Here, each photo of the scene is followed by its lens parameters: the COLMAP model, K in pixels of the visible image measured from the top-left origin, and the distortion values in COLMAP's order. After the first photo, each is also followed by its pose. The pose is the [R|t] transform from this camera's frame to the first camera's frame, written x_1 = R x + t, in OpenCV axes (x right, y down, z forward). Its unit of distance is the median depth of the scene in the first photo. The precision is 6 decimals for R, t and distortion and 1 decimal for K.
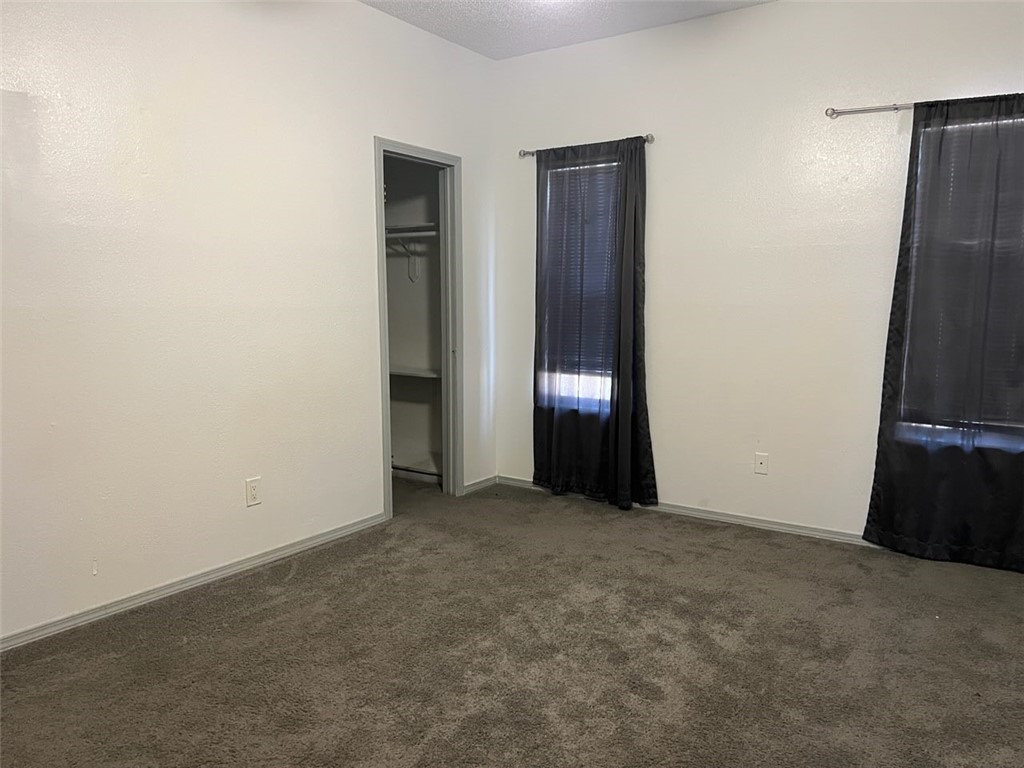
lens RADIAL K [[768.1, 0, 515.2], [0, 768.1, 382.8], [0, 0, 1]] dist [0.038997, -0.001264]
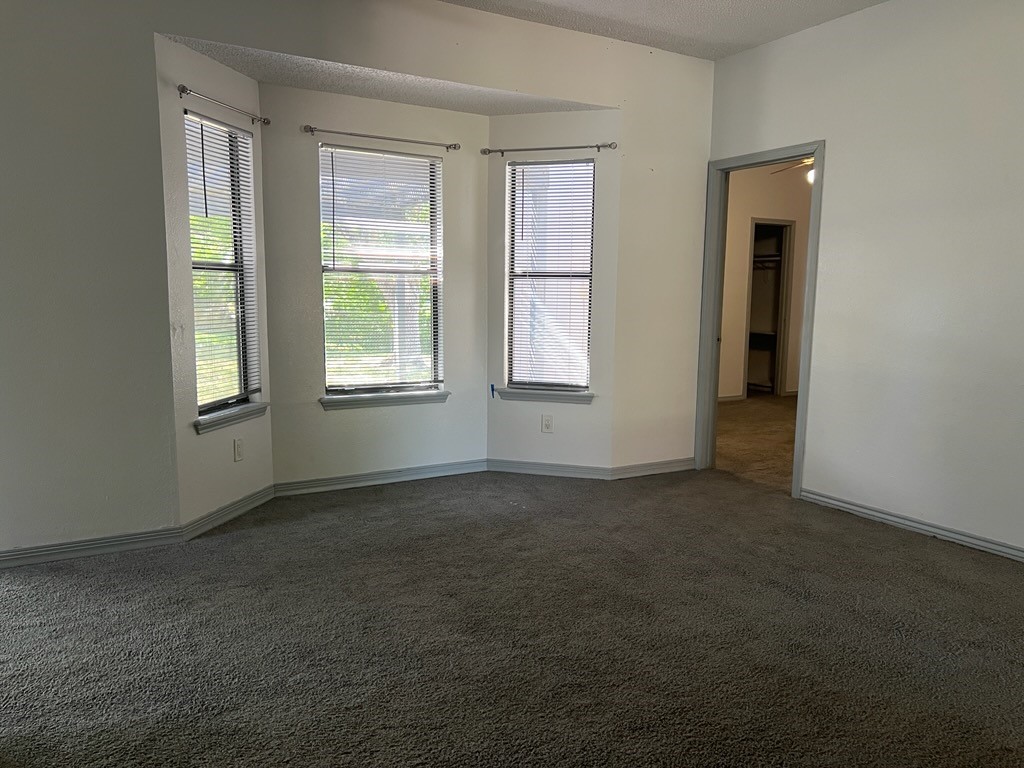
lens RADIAL K [[768.1, 0, 520.8], [0, 768.1, 387.2], [0, 0, 1]] dist [0.038997, -0.001264]
pose [[0.901638, 0.070349, -0.426731, 0.149872], [-0.063196, 0.997522, 0.030922, 0.101729], [0.427849, -0.000913, 0.903850, -0.959627]]
